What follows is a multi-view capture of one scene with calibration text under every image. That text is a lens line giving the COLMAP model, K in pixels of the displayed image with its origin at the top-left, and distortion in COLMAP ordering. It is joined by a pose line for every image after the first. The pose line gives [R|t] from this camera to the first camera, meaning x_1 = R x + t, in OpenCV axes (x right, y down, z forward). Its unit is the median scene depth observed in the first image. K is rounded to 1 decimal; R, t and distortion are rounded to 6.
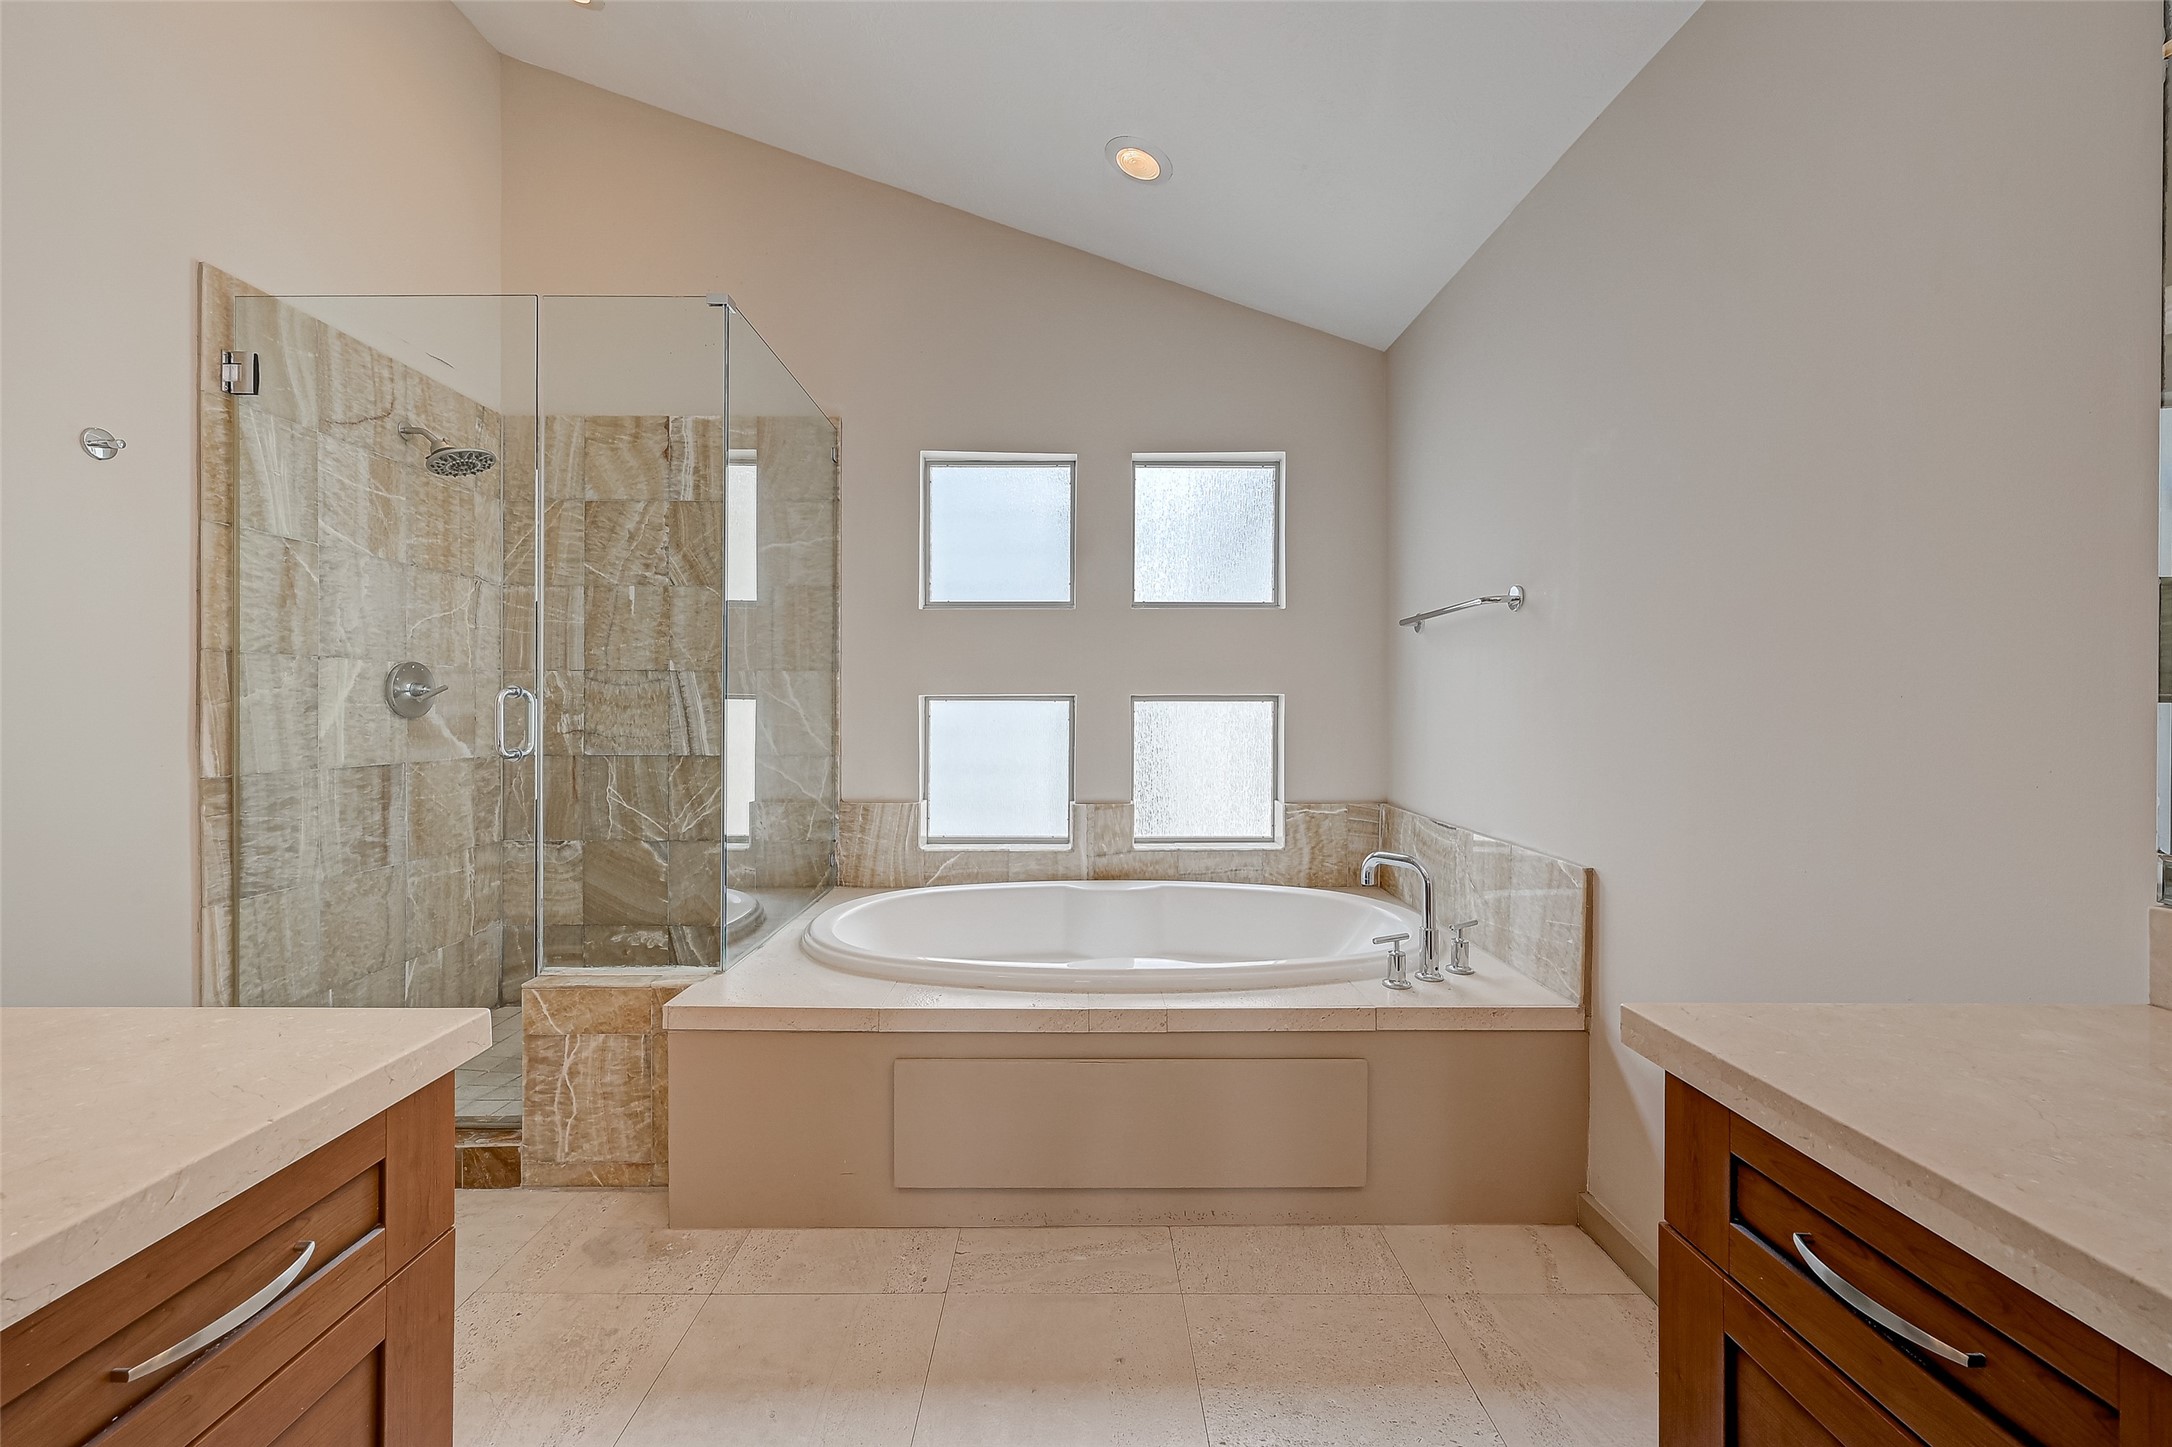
lens RADIAL K [[878.7, 0, 1060.8], [0, 878.7, 709.6], [0, 0, 1]] dist [0.000104, -0.000093]
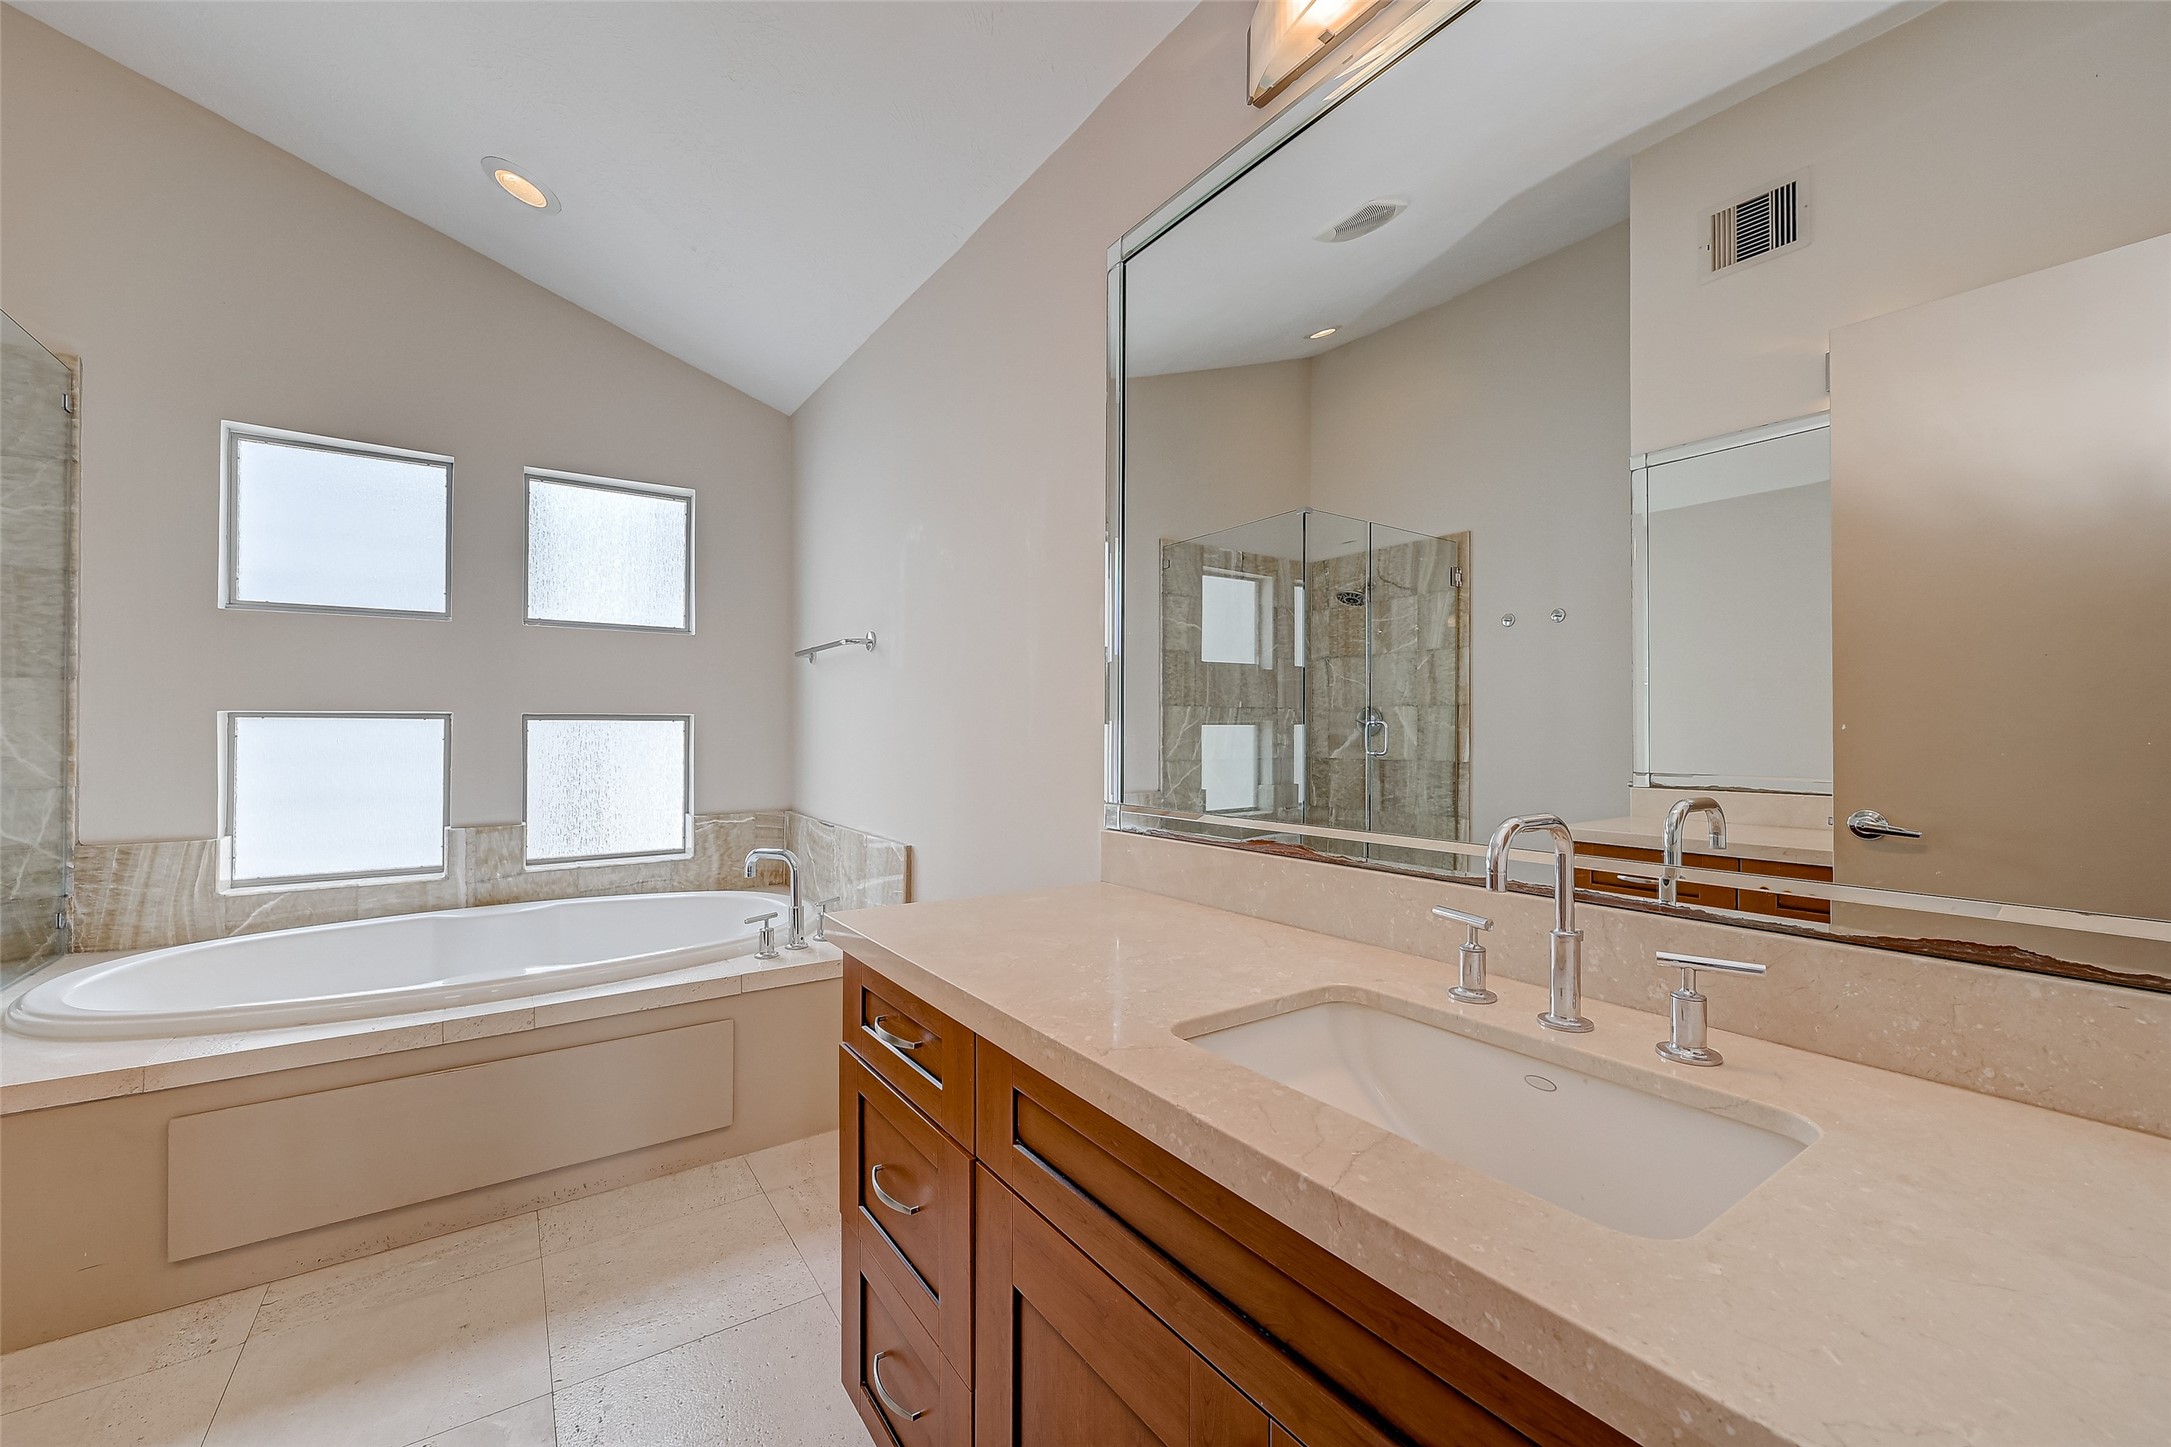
lens RADIAL K [[857.9, 0, 1085.0], [0, 857.9, 725.7], [0, 0, 1]] dist [-0.000233, 0.000017]
pose [[0.812091, 0.002701, 0.583524, 0.034676], [-0.000356, 0.999991, -0.004133, 0.000846], [-0.583530, 0.003149, 0.812085, -0.154463]]
